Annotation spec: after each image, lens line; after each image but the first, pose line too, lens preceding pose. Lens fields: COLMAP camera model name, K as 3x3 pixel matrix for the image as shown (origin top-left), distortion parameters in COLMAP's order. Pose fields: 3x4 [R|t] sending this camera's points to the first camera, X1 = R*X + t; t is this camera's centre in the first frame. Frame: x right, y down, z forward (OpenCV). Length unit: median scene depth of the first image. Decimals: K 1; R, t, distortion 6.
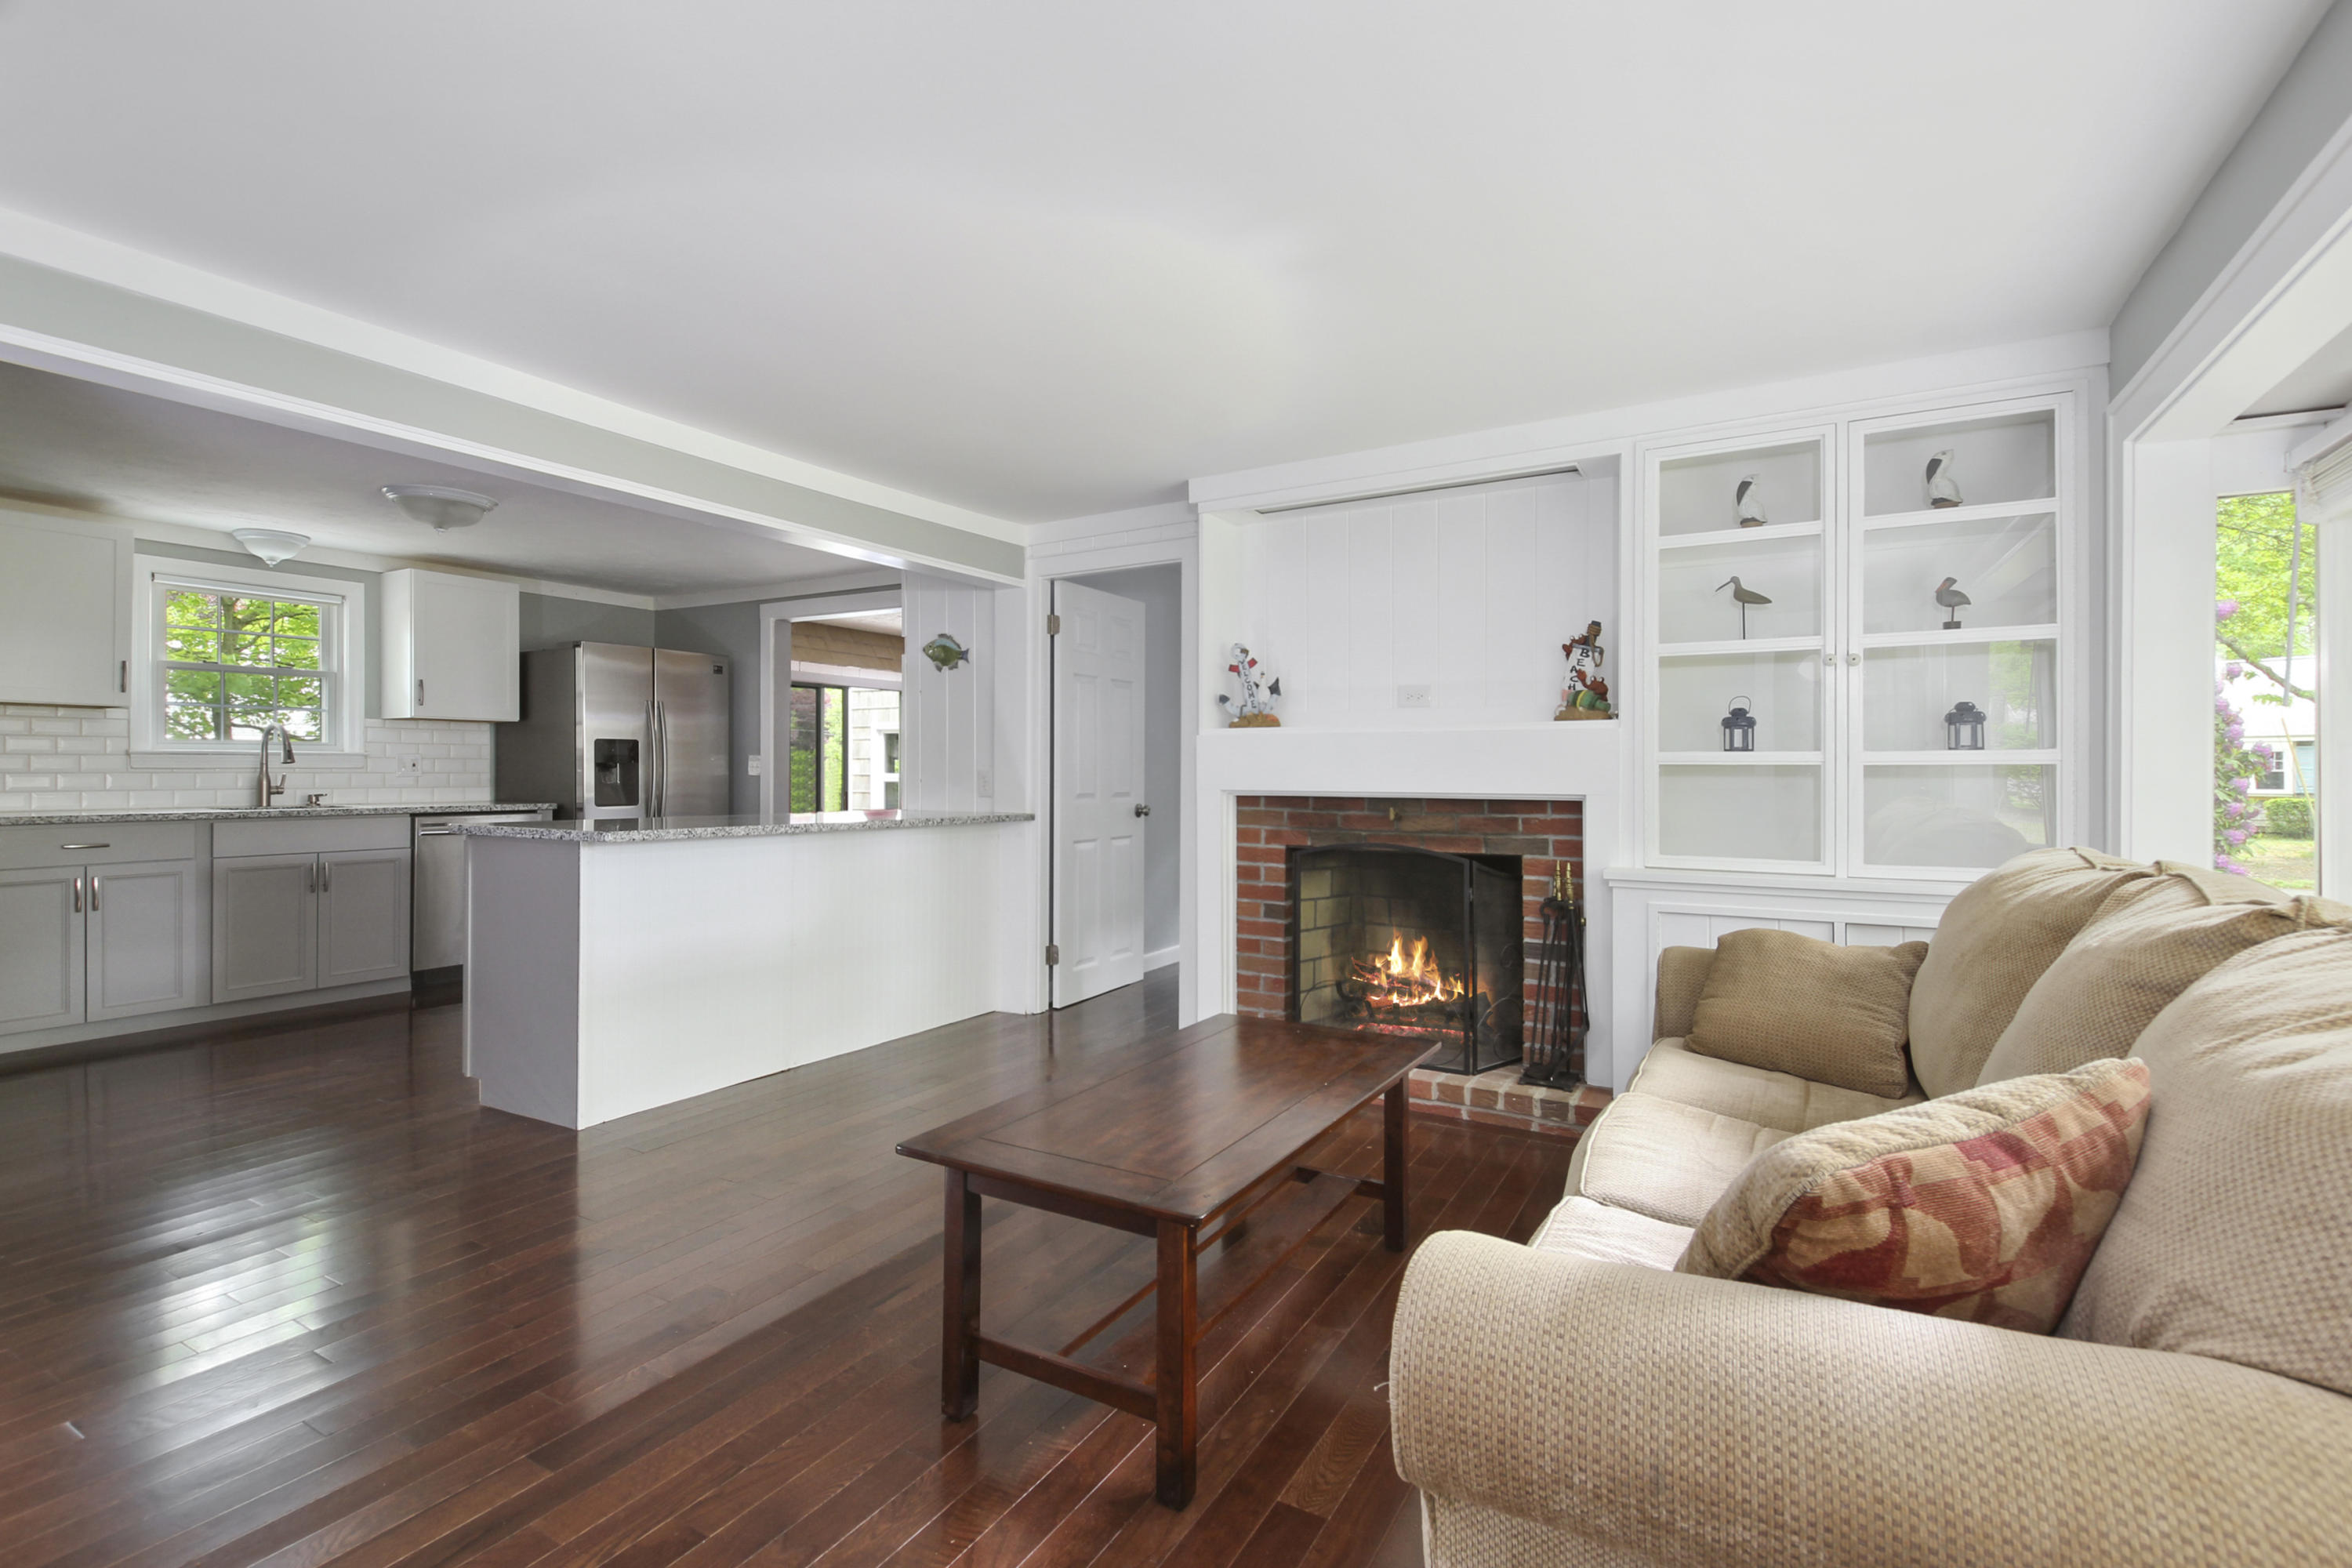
lens RADIAL K [[1043.3, 0, 1185.3], [0, 1043.3, 767.8], [0, 0, 1]] dist [-0.011134, -0.001319]
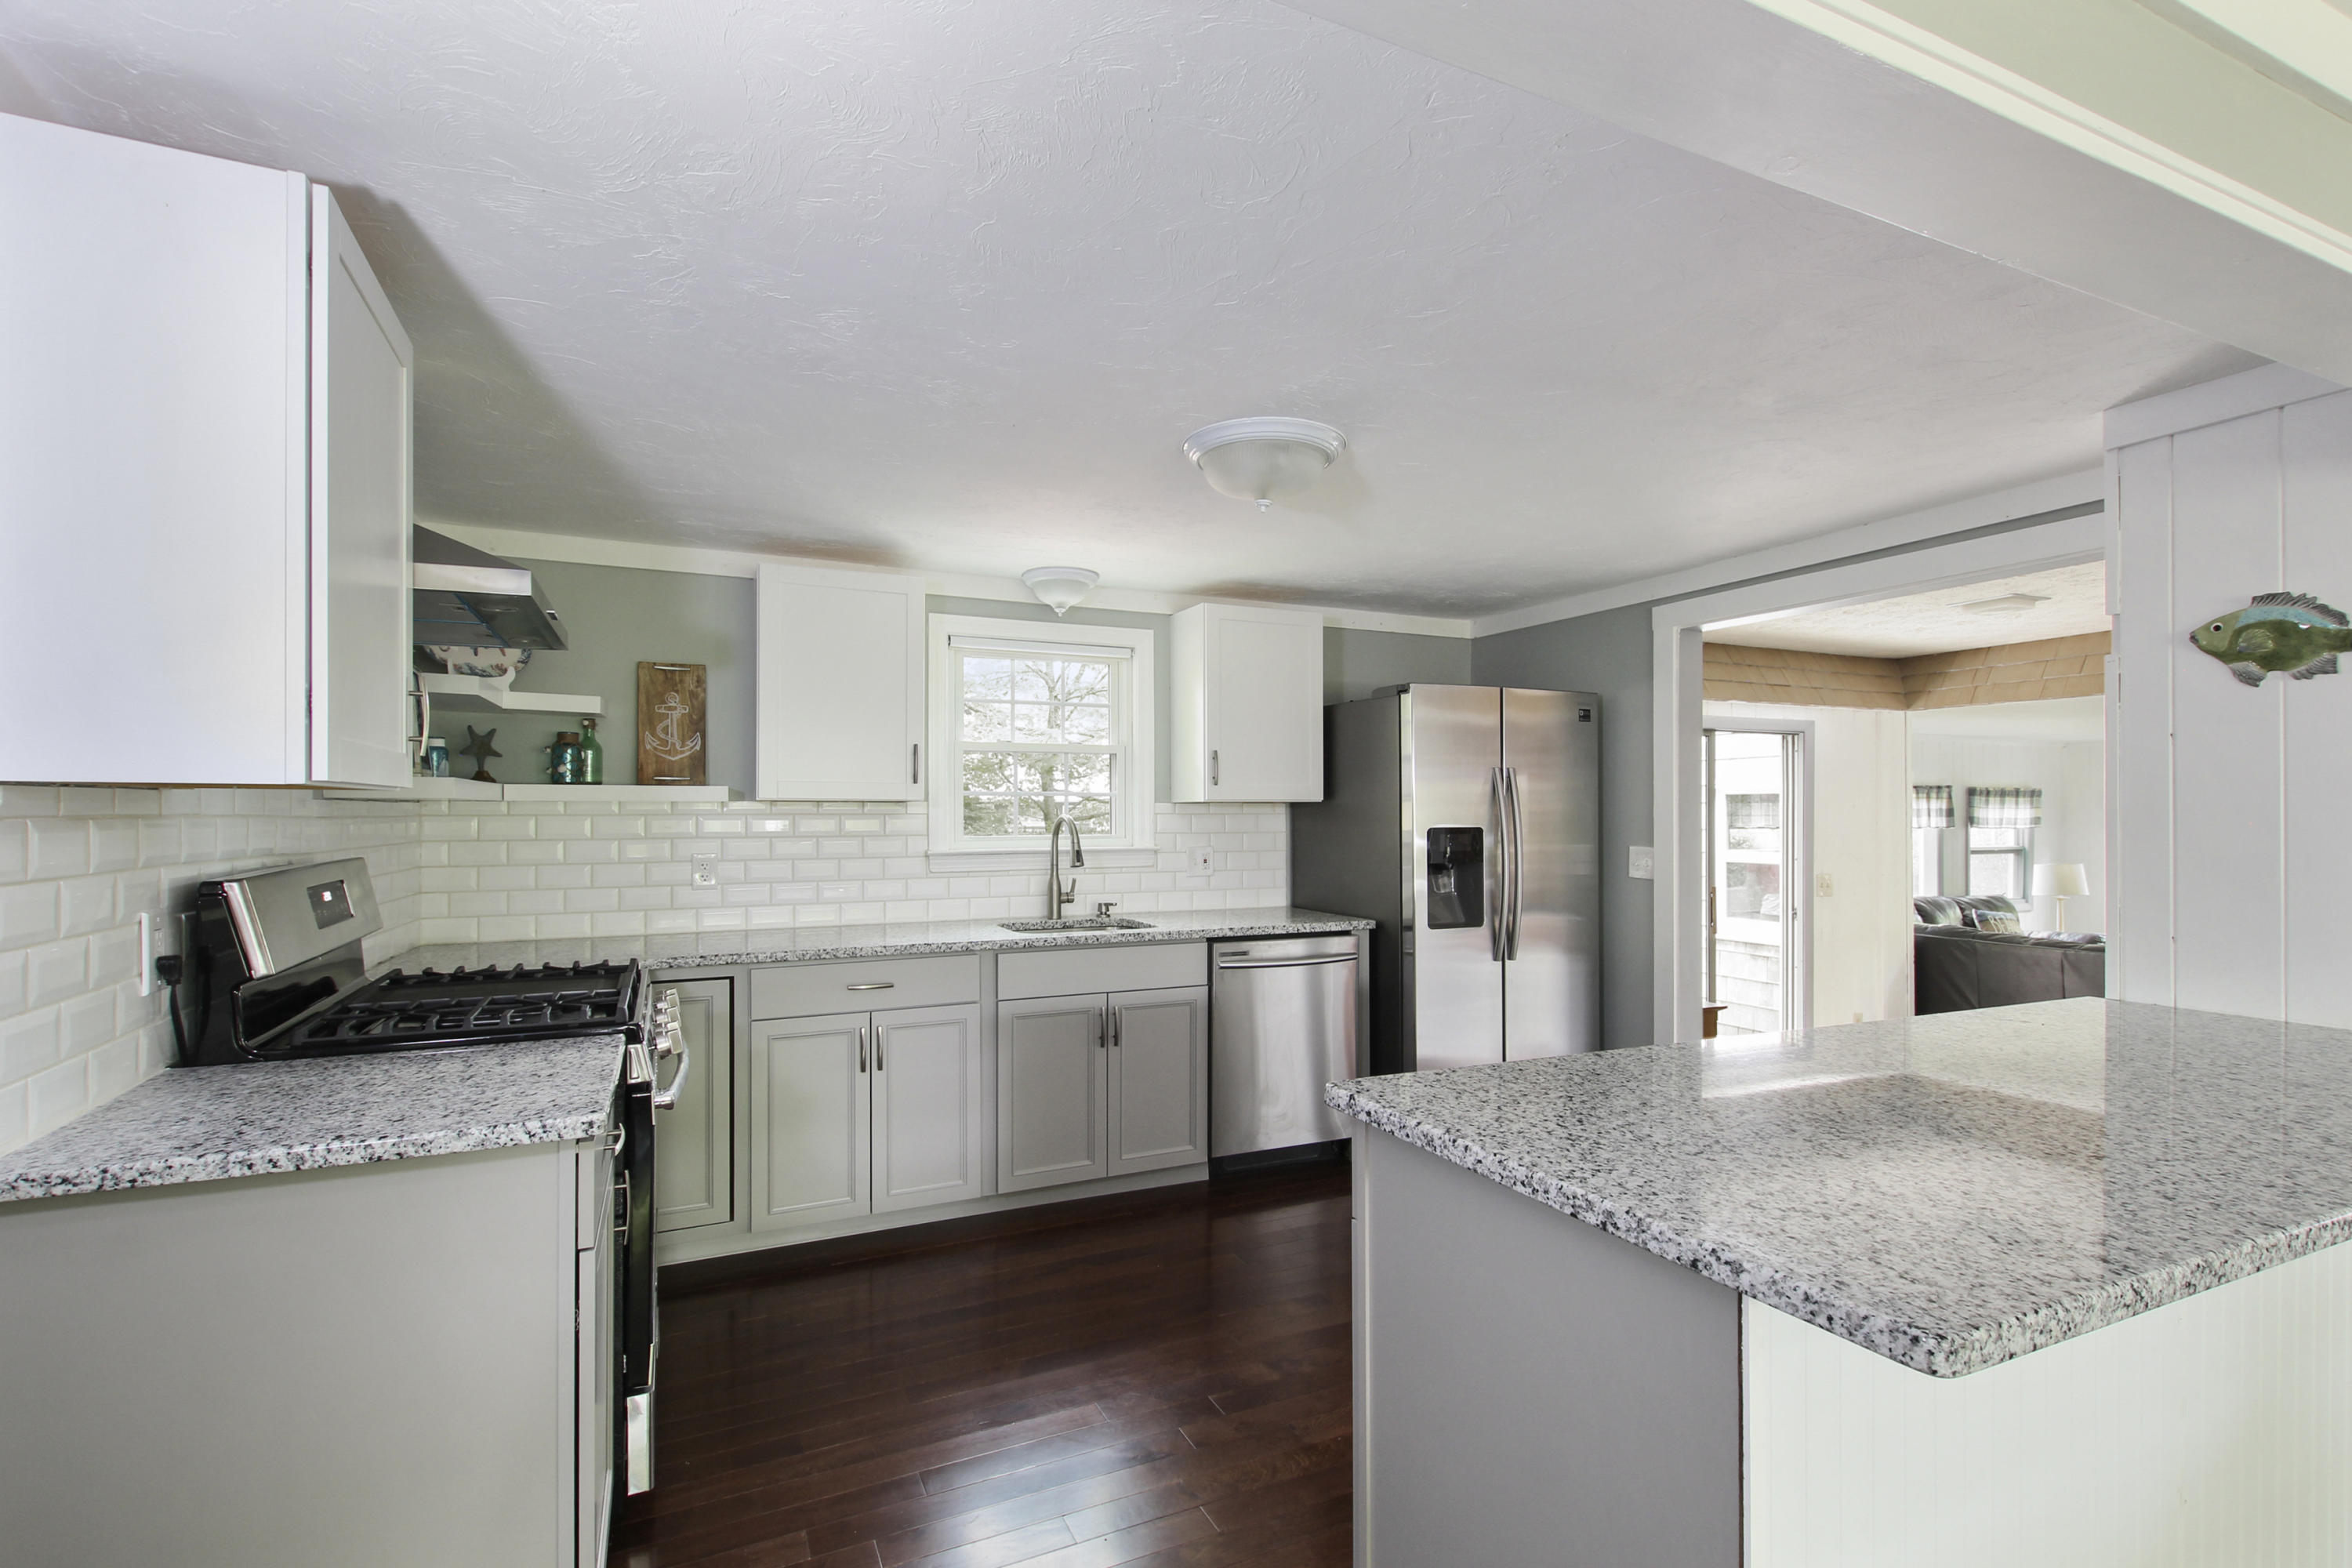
lens RADIAL K [[1043.3, 0, 1174.5], [0, 1043.3, 804.0], [0, 0, 1]] dist [-0.011134, -0.001319]
pose [[0.802430, -0.009150, -0.596676, -0.307034], [0.004003, 0.999942, -0.009951, -0.038477], [0.596732, 0.005596, 0.802421, 0.372541]]
